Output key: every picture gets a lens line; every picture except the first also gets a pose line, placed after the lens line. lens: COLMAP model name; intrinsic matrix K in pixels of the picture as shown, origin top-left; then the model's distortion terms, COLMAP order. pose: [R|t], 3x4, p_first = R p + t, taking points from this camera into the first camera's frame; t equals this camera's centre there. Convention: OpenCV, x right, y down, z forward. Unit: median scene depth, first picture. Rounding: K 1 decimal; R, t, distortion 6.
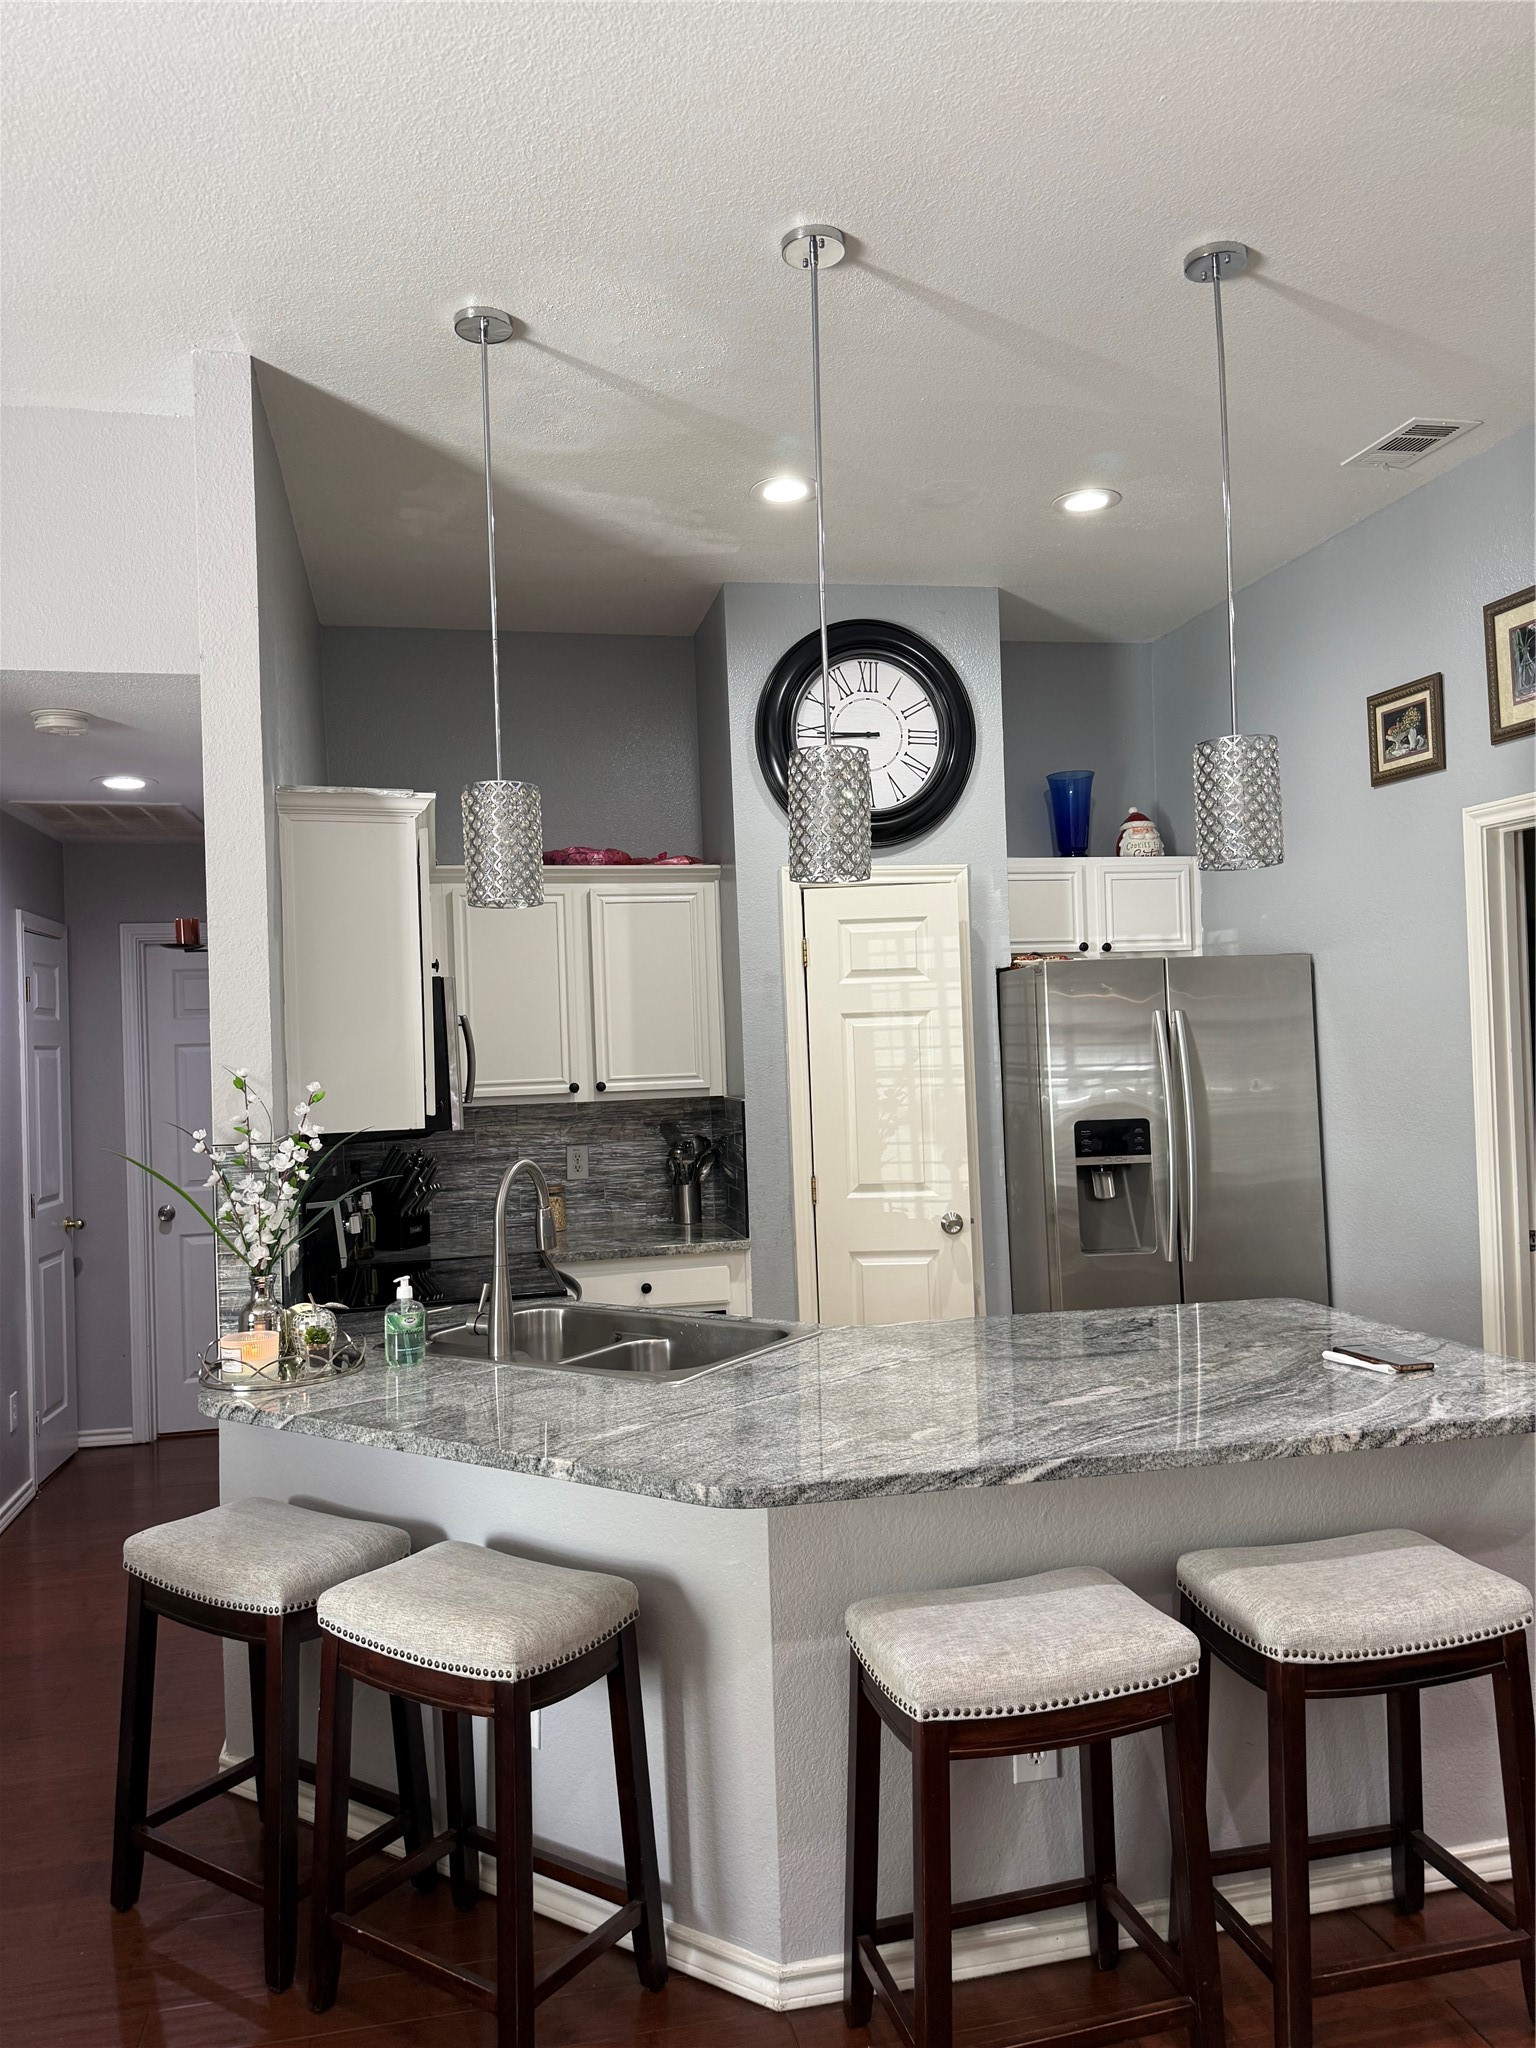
lens RADIAL K [[1445.2, 0, 760.8], [0, 1445.2, 1020.0], [0, 0, 1]] dist [0.071118, -0.079547]
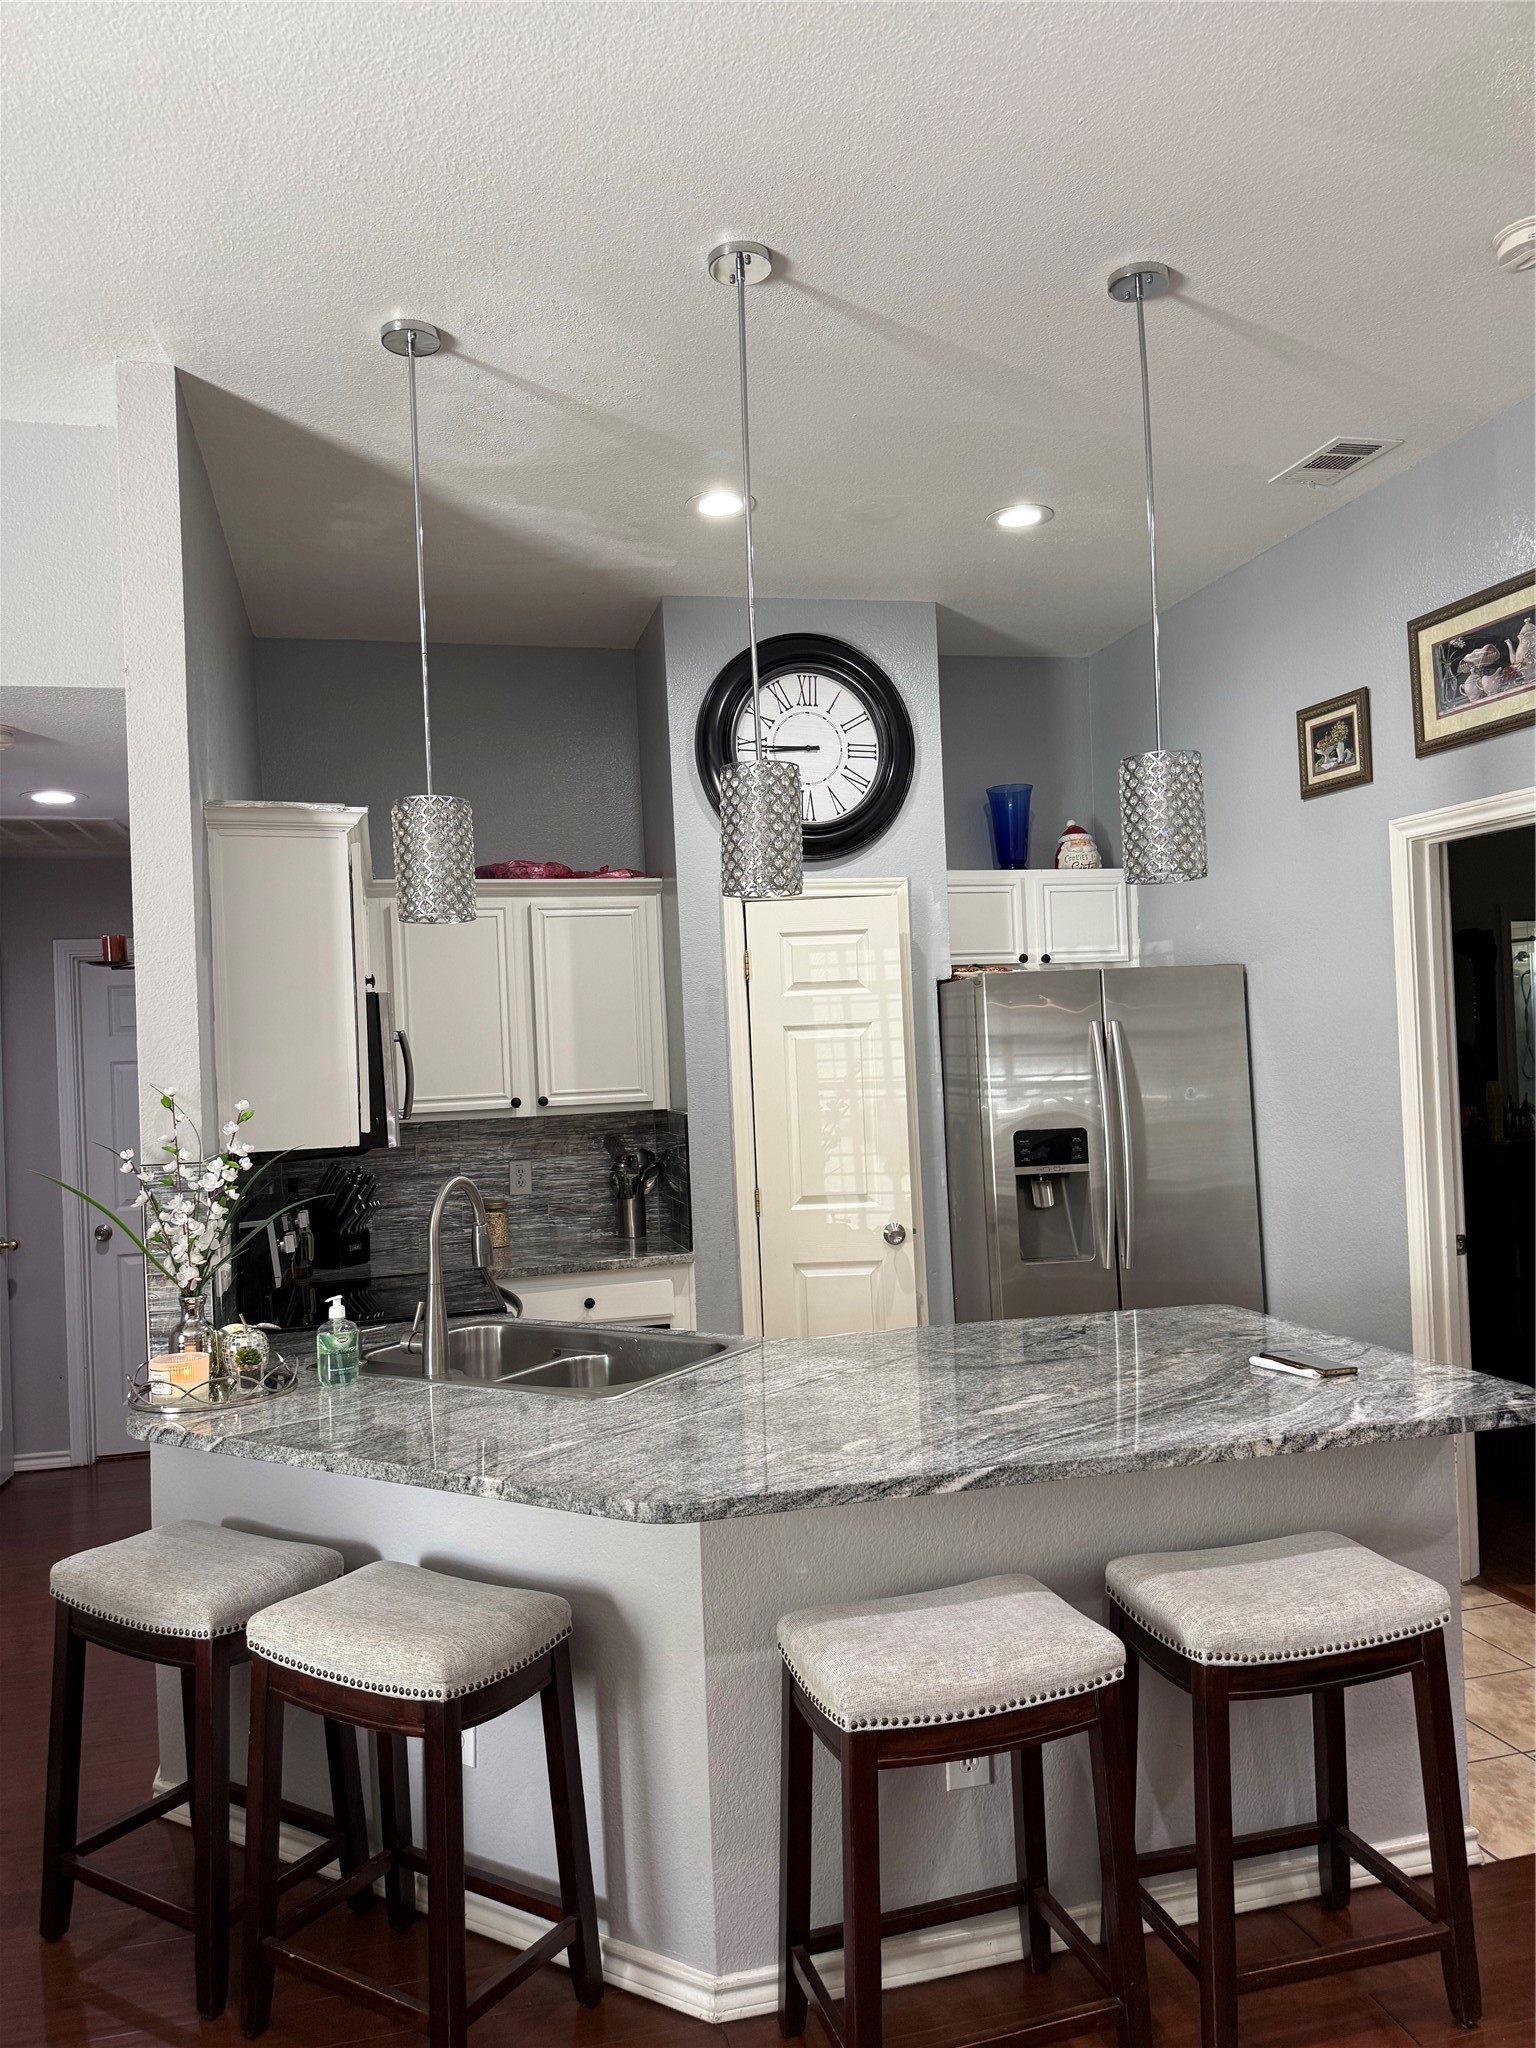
lens RADIAL K [[1444.3, 0, 761.0], [0, 1444.3, 1031.6], [0, 0, 1]] dist [0.078238, -0.095611]
pose [[0.999478, -0.007059, 0.031541, 0.014149], [0.007051, 0.999975, 0.000365, -0.001986], [-0.031543, -0.000142, 0.999502, -0.002357]]
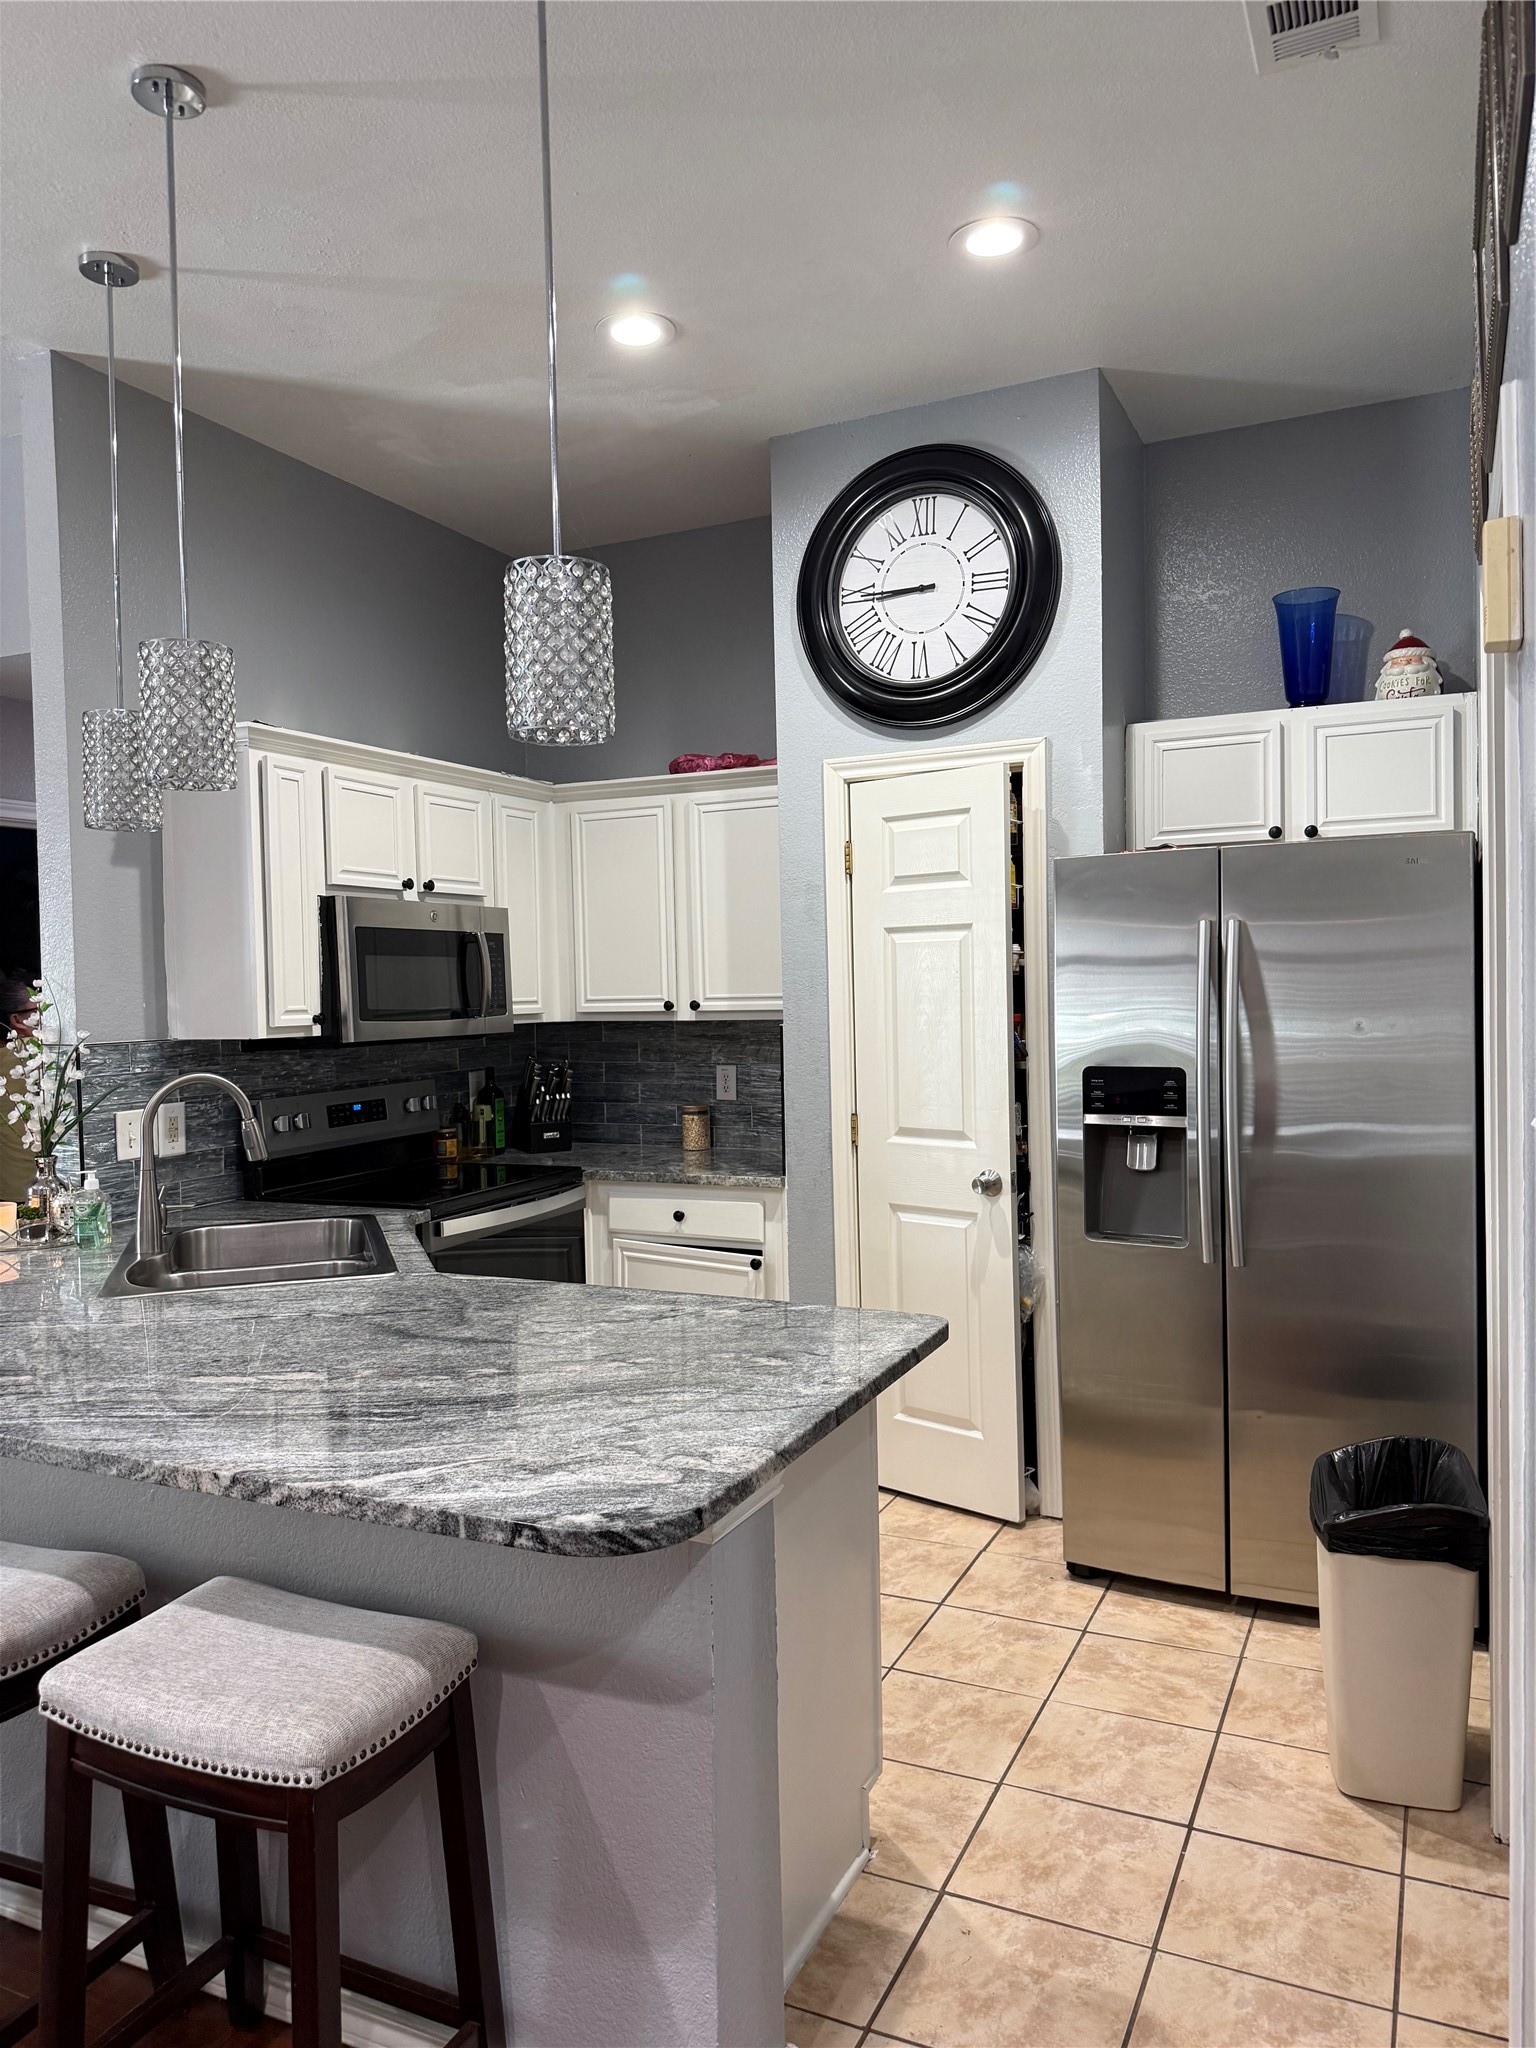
lens RADIAL K [[1444.3, 0, 761.0], [0, 1444.3, 1031.6], [0, 0, 1]] dist [0.078238, -0.095611]
pose [[0.780698, 0.038403, -0.623728, 0.875141], [0.005559, 0.997644, 0.068383, -0.003108], [0.624884, -0.056854, 0.778645, 0.465659]]
